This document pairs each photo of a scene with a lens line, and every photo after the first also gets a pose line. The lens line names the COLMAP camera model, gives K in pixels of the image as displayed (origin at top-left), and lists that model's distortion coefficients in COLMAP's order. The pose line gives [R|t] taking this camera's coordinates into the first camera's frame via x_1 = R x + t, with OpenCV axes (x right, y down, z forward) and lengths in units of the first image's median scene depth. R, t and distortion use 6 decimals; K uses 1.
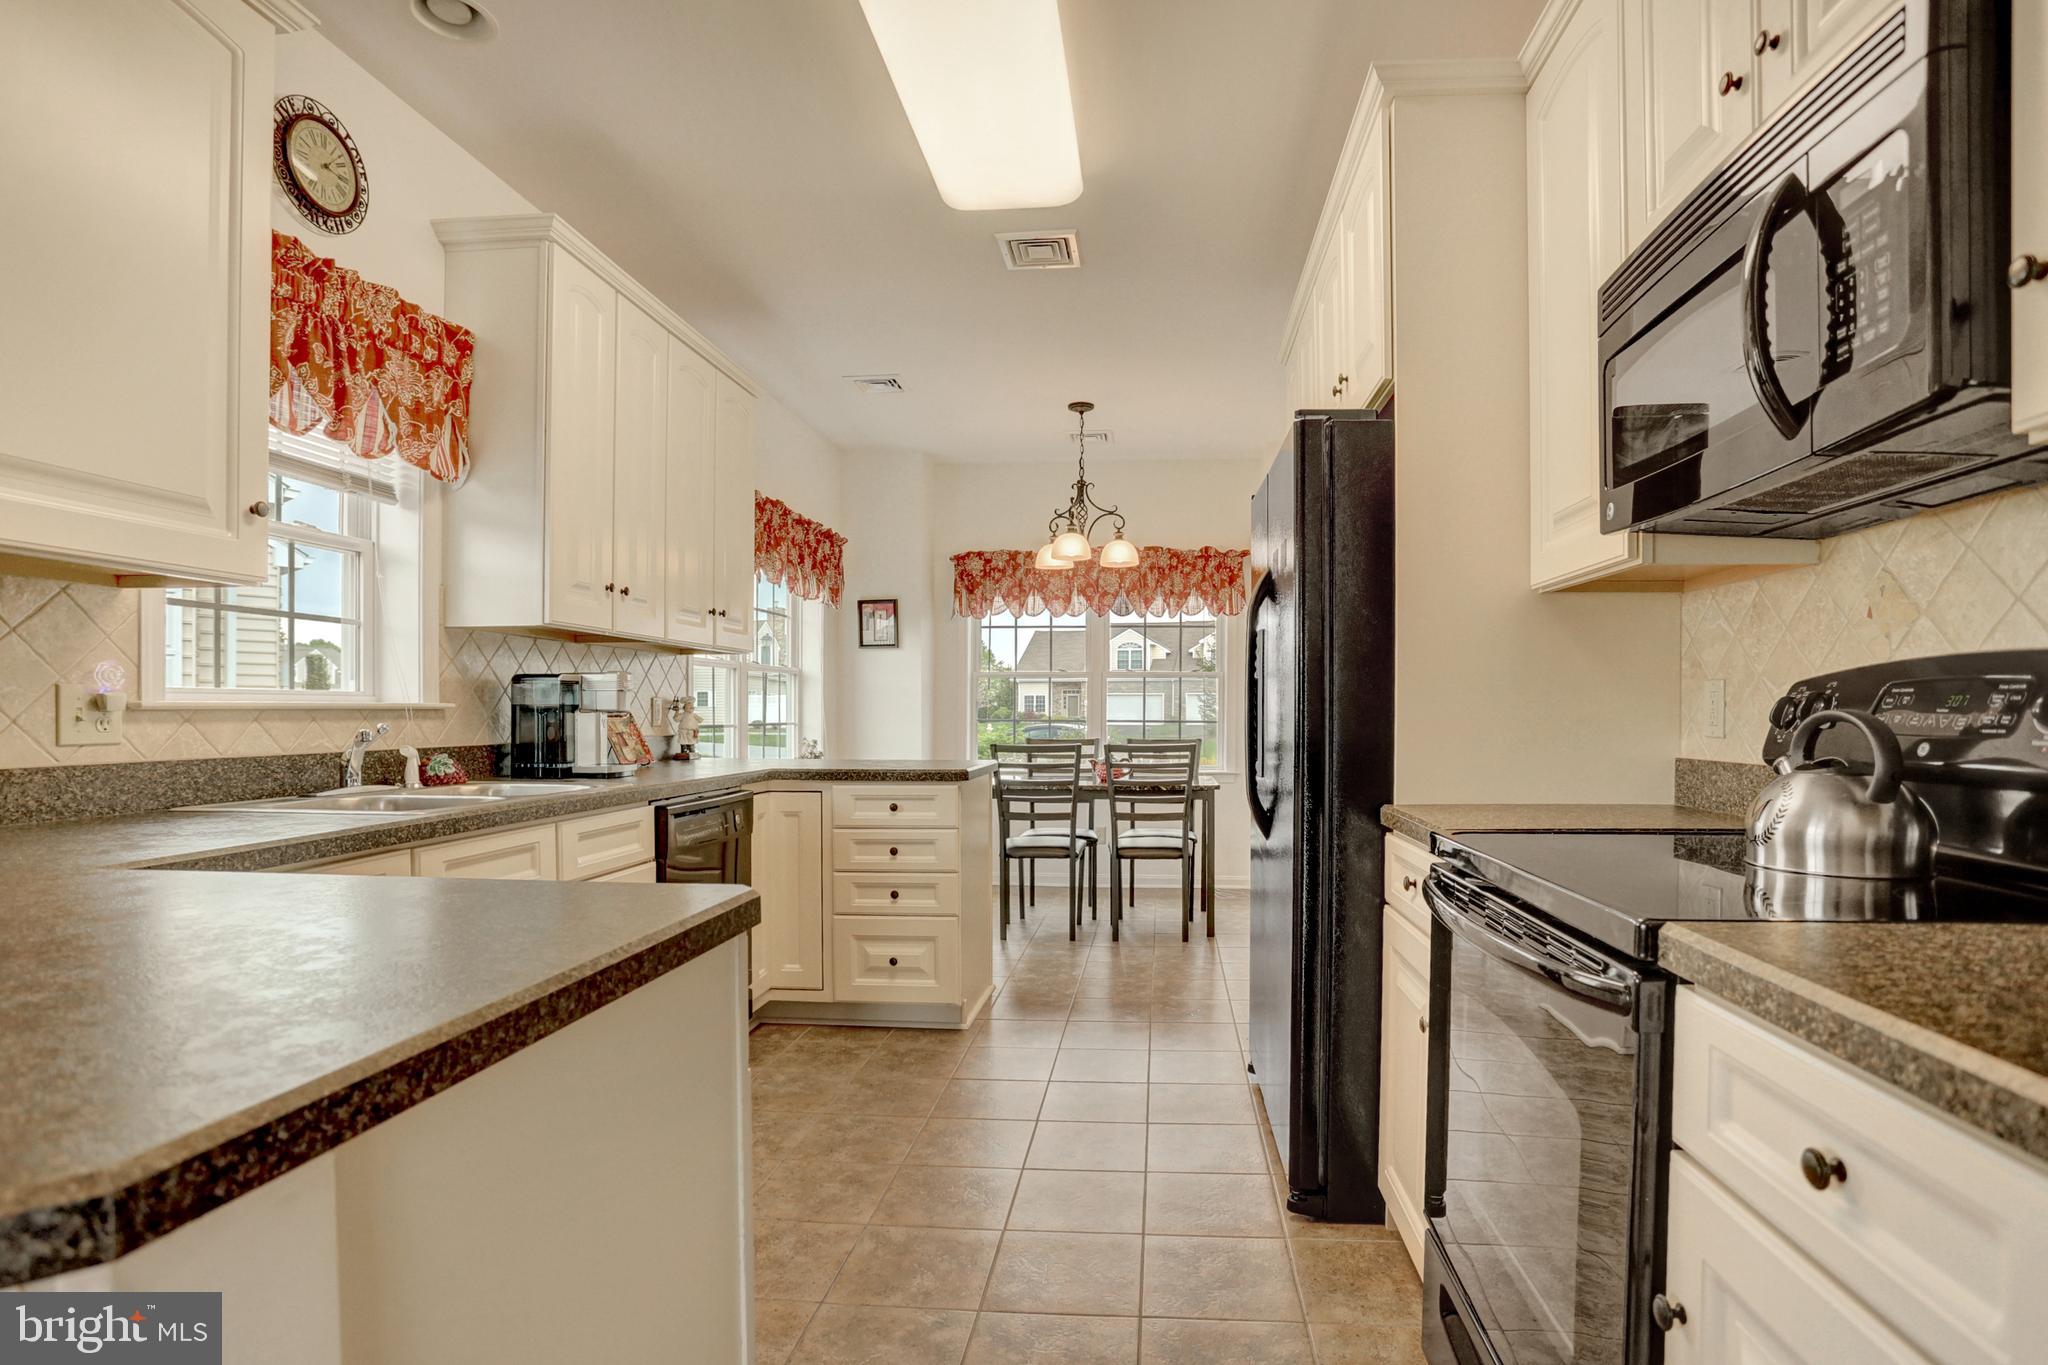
lens RADIAL K [[1007.2, 0, 1058.7], [0, 1007.2, 716.1], [0, 0, 1]] dist [-0.071788, 0.031031]
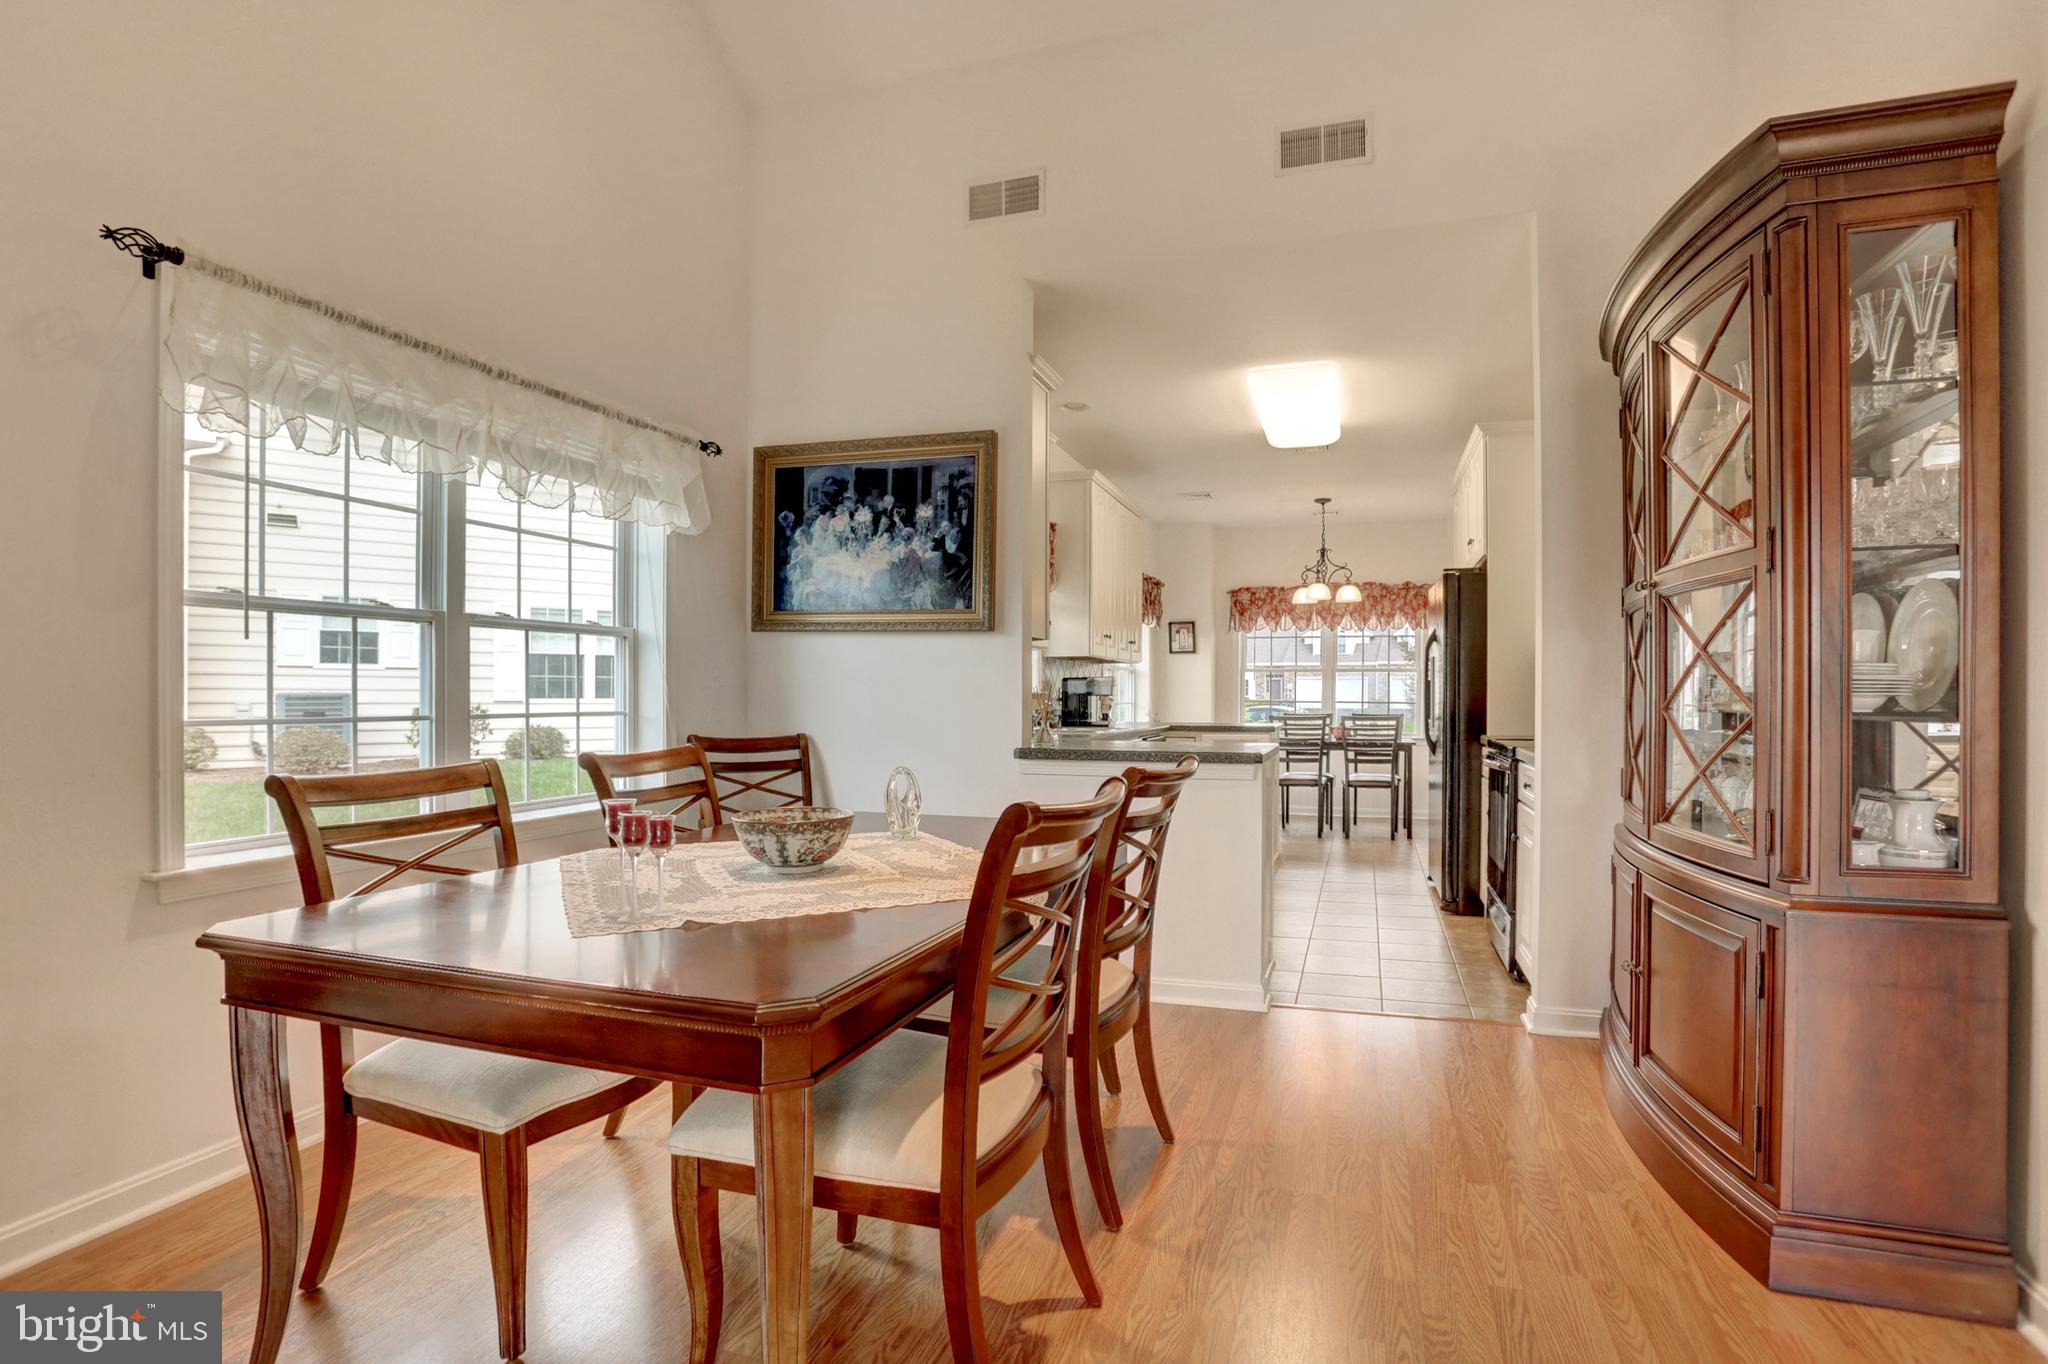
lens RADIAL K [[998.0, 0, 1015.4], [0, 998.0, 689.5], [0, 0, 1]] dist [-0.074214, 0.030306]
pose [[0.972103, 0.000009, -0.234553, -0.078617], [-0.002066, 0.999962, -0.008522, 0.000697], [0.234544, 0.008769, 0.972066, -0.587708]]
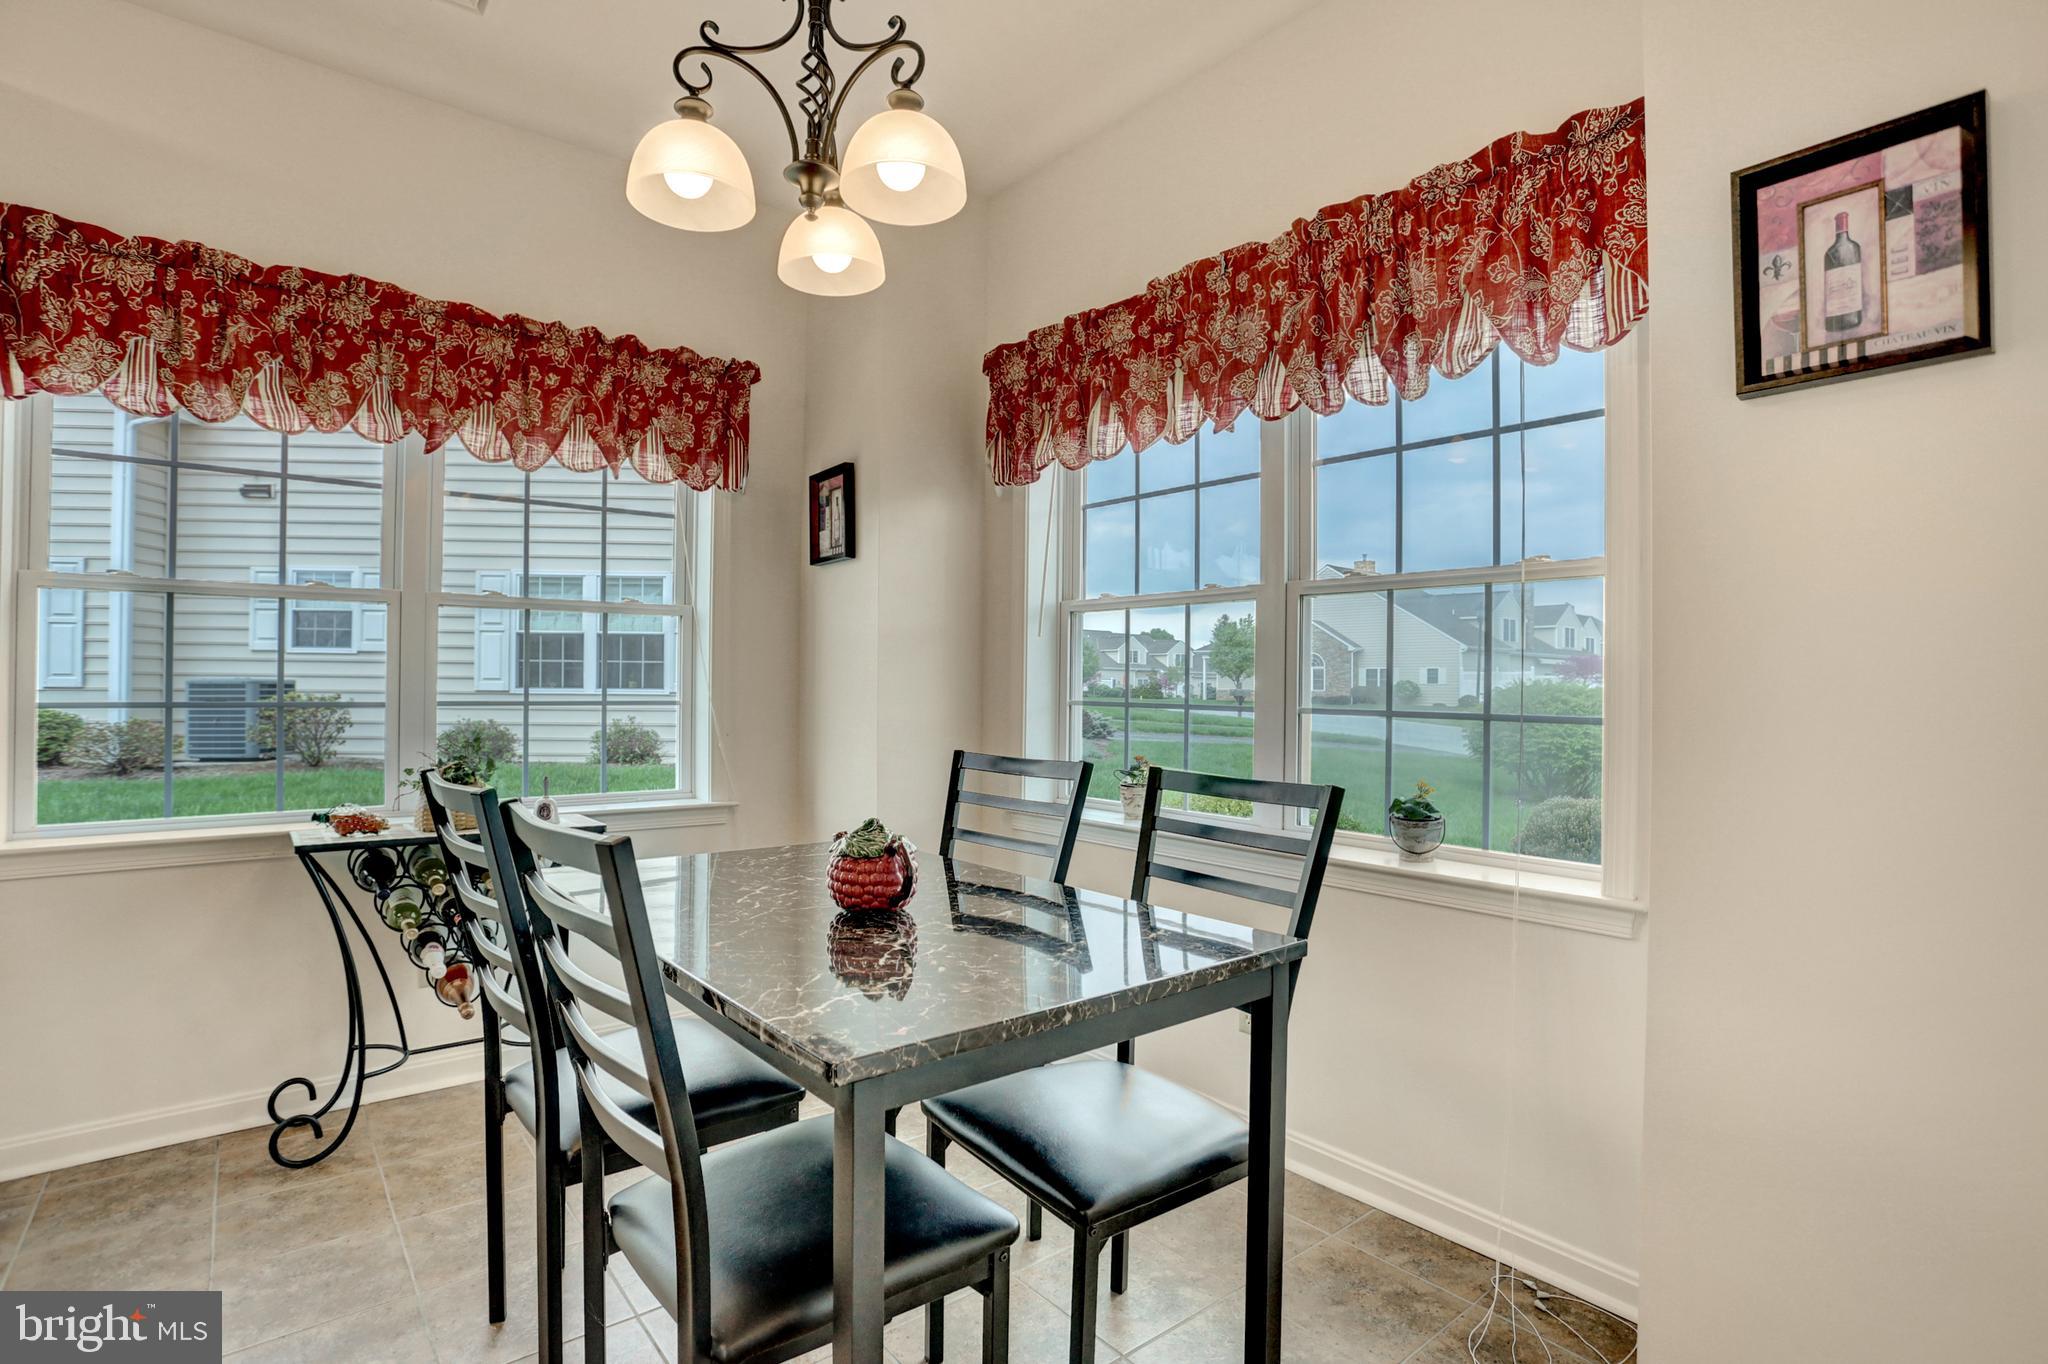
lens RADIAL K [[998.0, 0, 1015.4], [0, 998.0, 689.5], [0, 0, 1]] dist [-0.074214, 0.030306]
pose [[0.696066, 0.007214, -0.717941, 0.288839], [-0.011437, 0.999934, -0.001042, -0.001922], [0.717887, 0.008937, 0.696103, 0.785707]]
